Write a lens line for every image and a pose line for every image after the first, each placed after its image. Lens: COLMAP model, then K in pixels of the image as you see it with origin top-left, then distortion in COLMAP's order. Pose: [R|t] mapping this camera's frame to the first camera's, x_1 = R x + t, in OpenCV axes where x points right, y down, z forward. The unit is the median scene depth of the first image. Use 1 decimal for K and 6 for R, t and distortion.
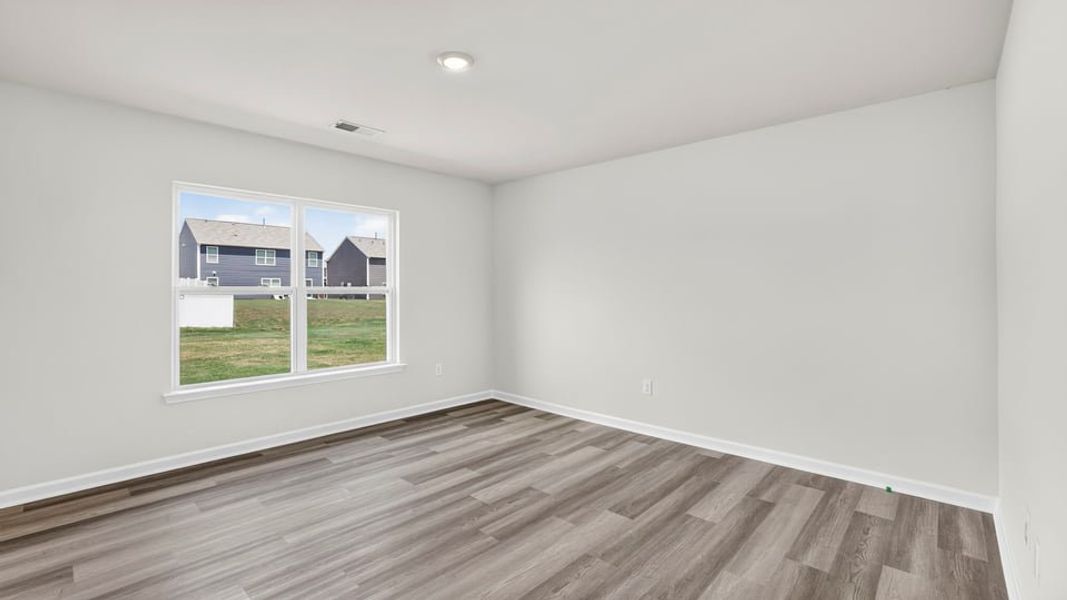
lens RADIAL K [[456.0, 0, 540.5], [0, 456.0, 301.5], [0, 0, 1]] dist [-0.000111, 0.000128]
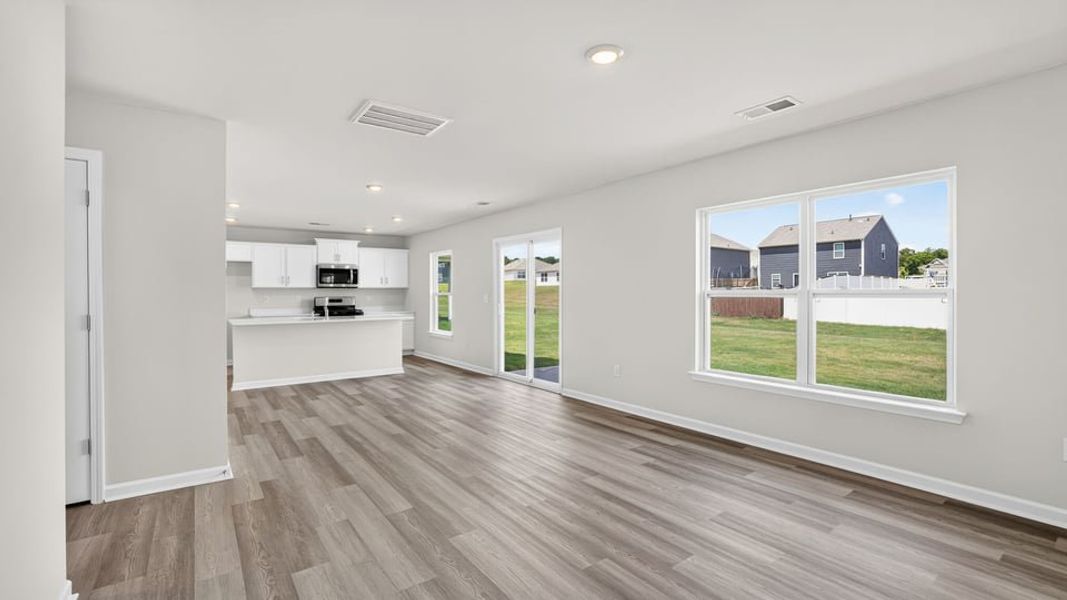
lens RADIAL K [[475.1, 0, 519.7], [0, 475.1, 293.2], [0, 0, 1]] dist [0.015083, 0.001763]
pose [[-0.215546, -0.006670, -0.976471, 0.599296], [-0.008886, 0.999949, -0.004869, -0.014529], [0.976453, 0.007627, -0.215594, 0.741521]]
